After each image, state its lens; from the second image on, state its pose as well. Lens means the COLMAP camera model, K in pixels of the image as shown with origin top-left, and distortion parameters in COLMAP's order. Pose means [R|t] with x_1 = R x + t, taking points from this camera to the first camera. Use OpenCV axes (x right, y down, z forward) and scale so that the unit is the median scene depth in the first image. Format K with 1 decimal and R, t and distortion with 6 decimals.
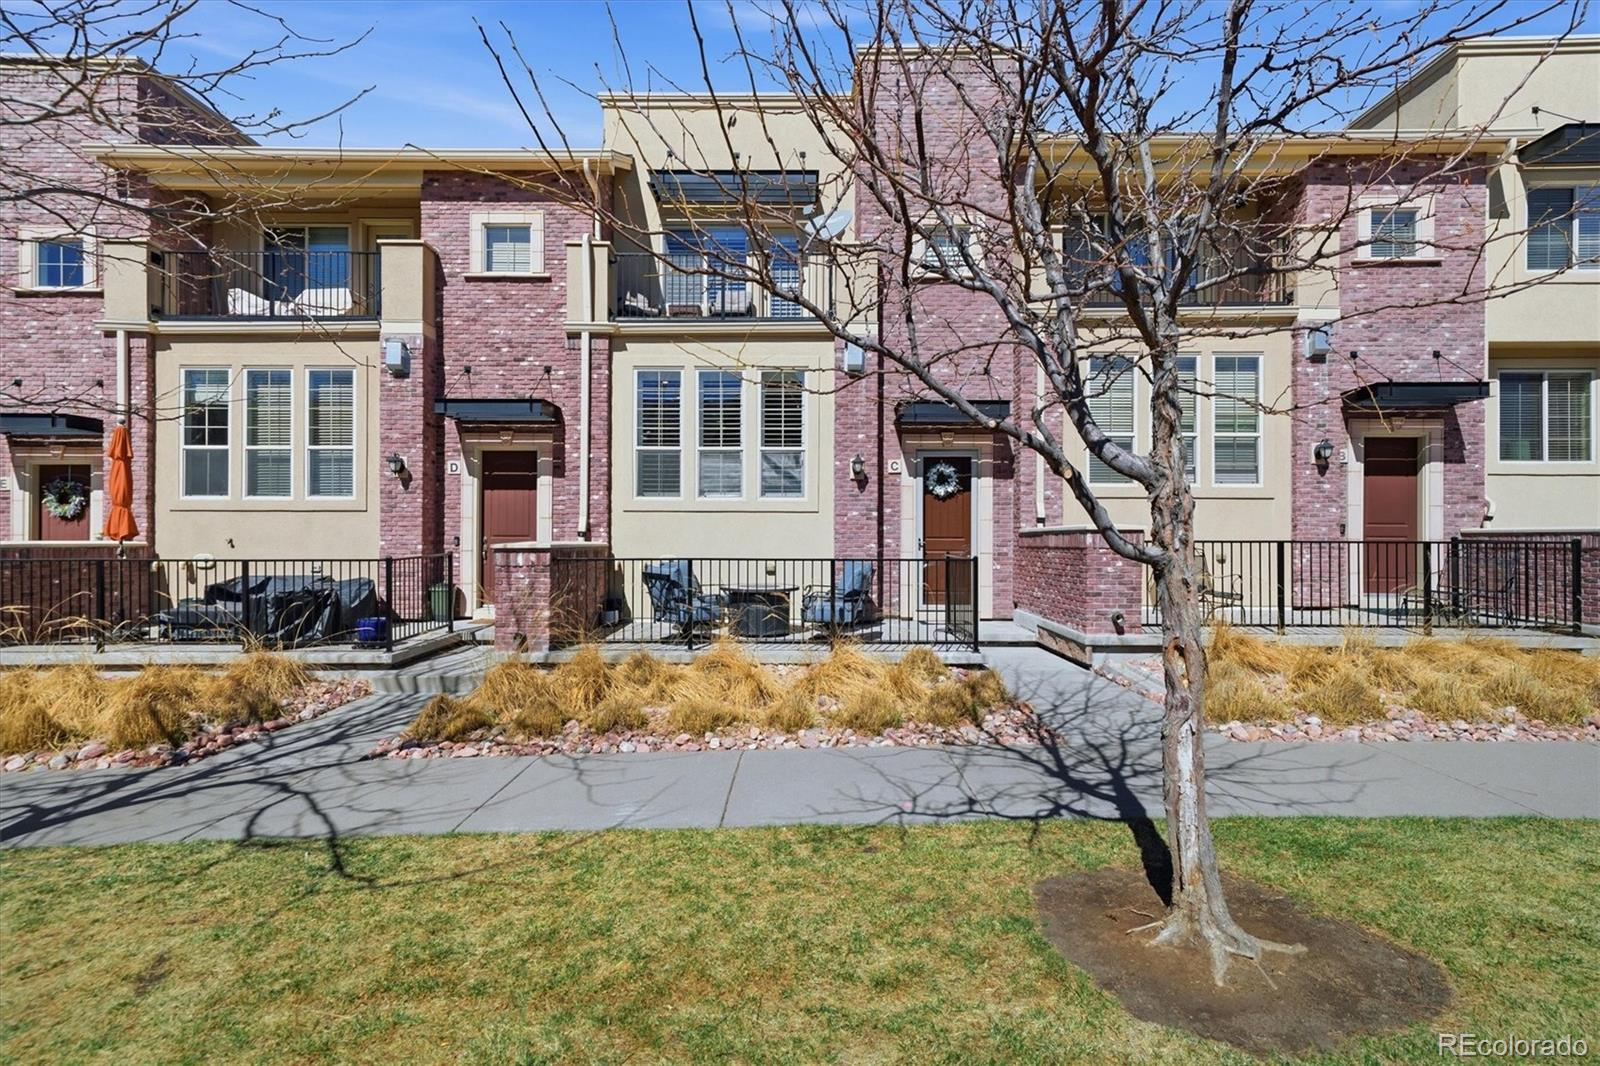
lens RADIAL K [[752.9, 0, 801.0], [0, 752.9, 535.7], [0, 0, 1]] dist [0.013544, -0.000837]
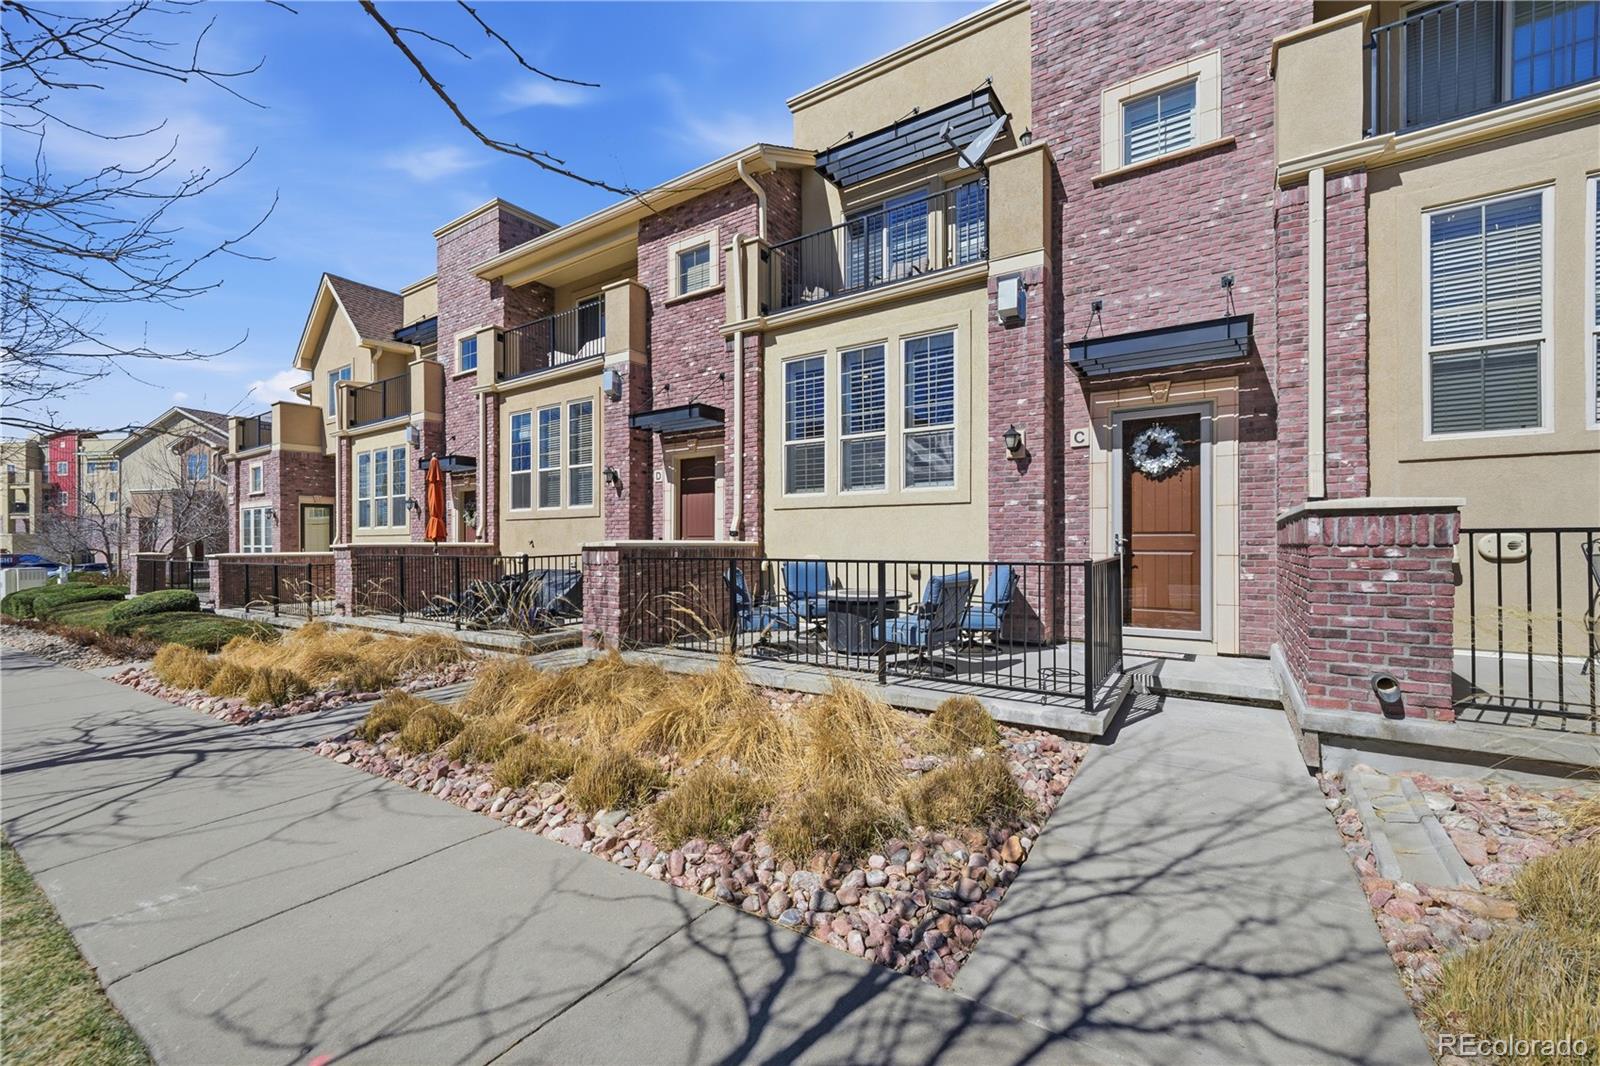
lens RADIAL K [[645.1, 0, 803.2], [0, 645.1, 539.9], [0, 0, 1]] dist [0.002447, 0.000053]
pose [[0.834849, -0.007214, -0.550432, 0.252423], [0.006870, 0.999973, -0.002685, 0.008999], [0.550436, -0.001540, 0.834876, 0.324680]]
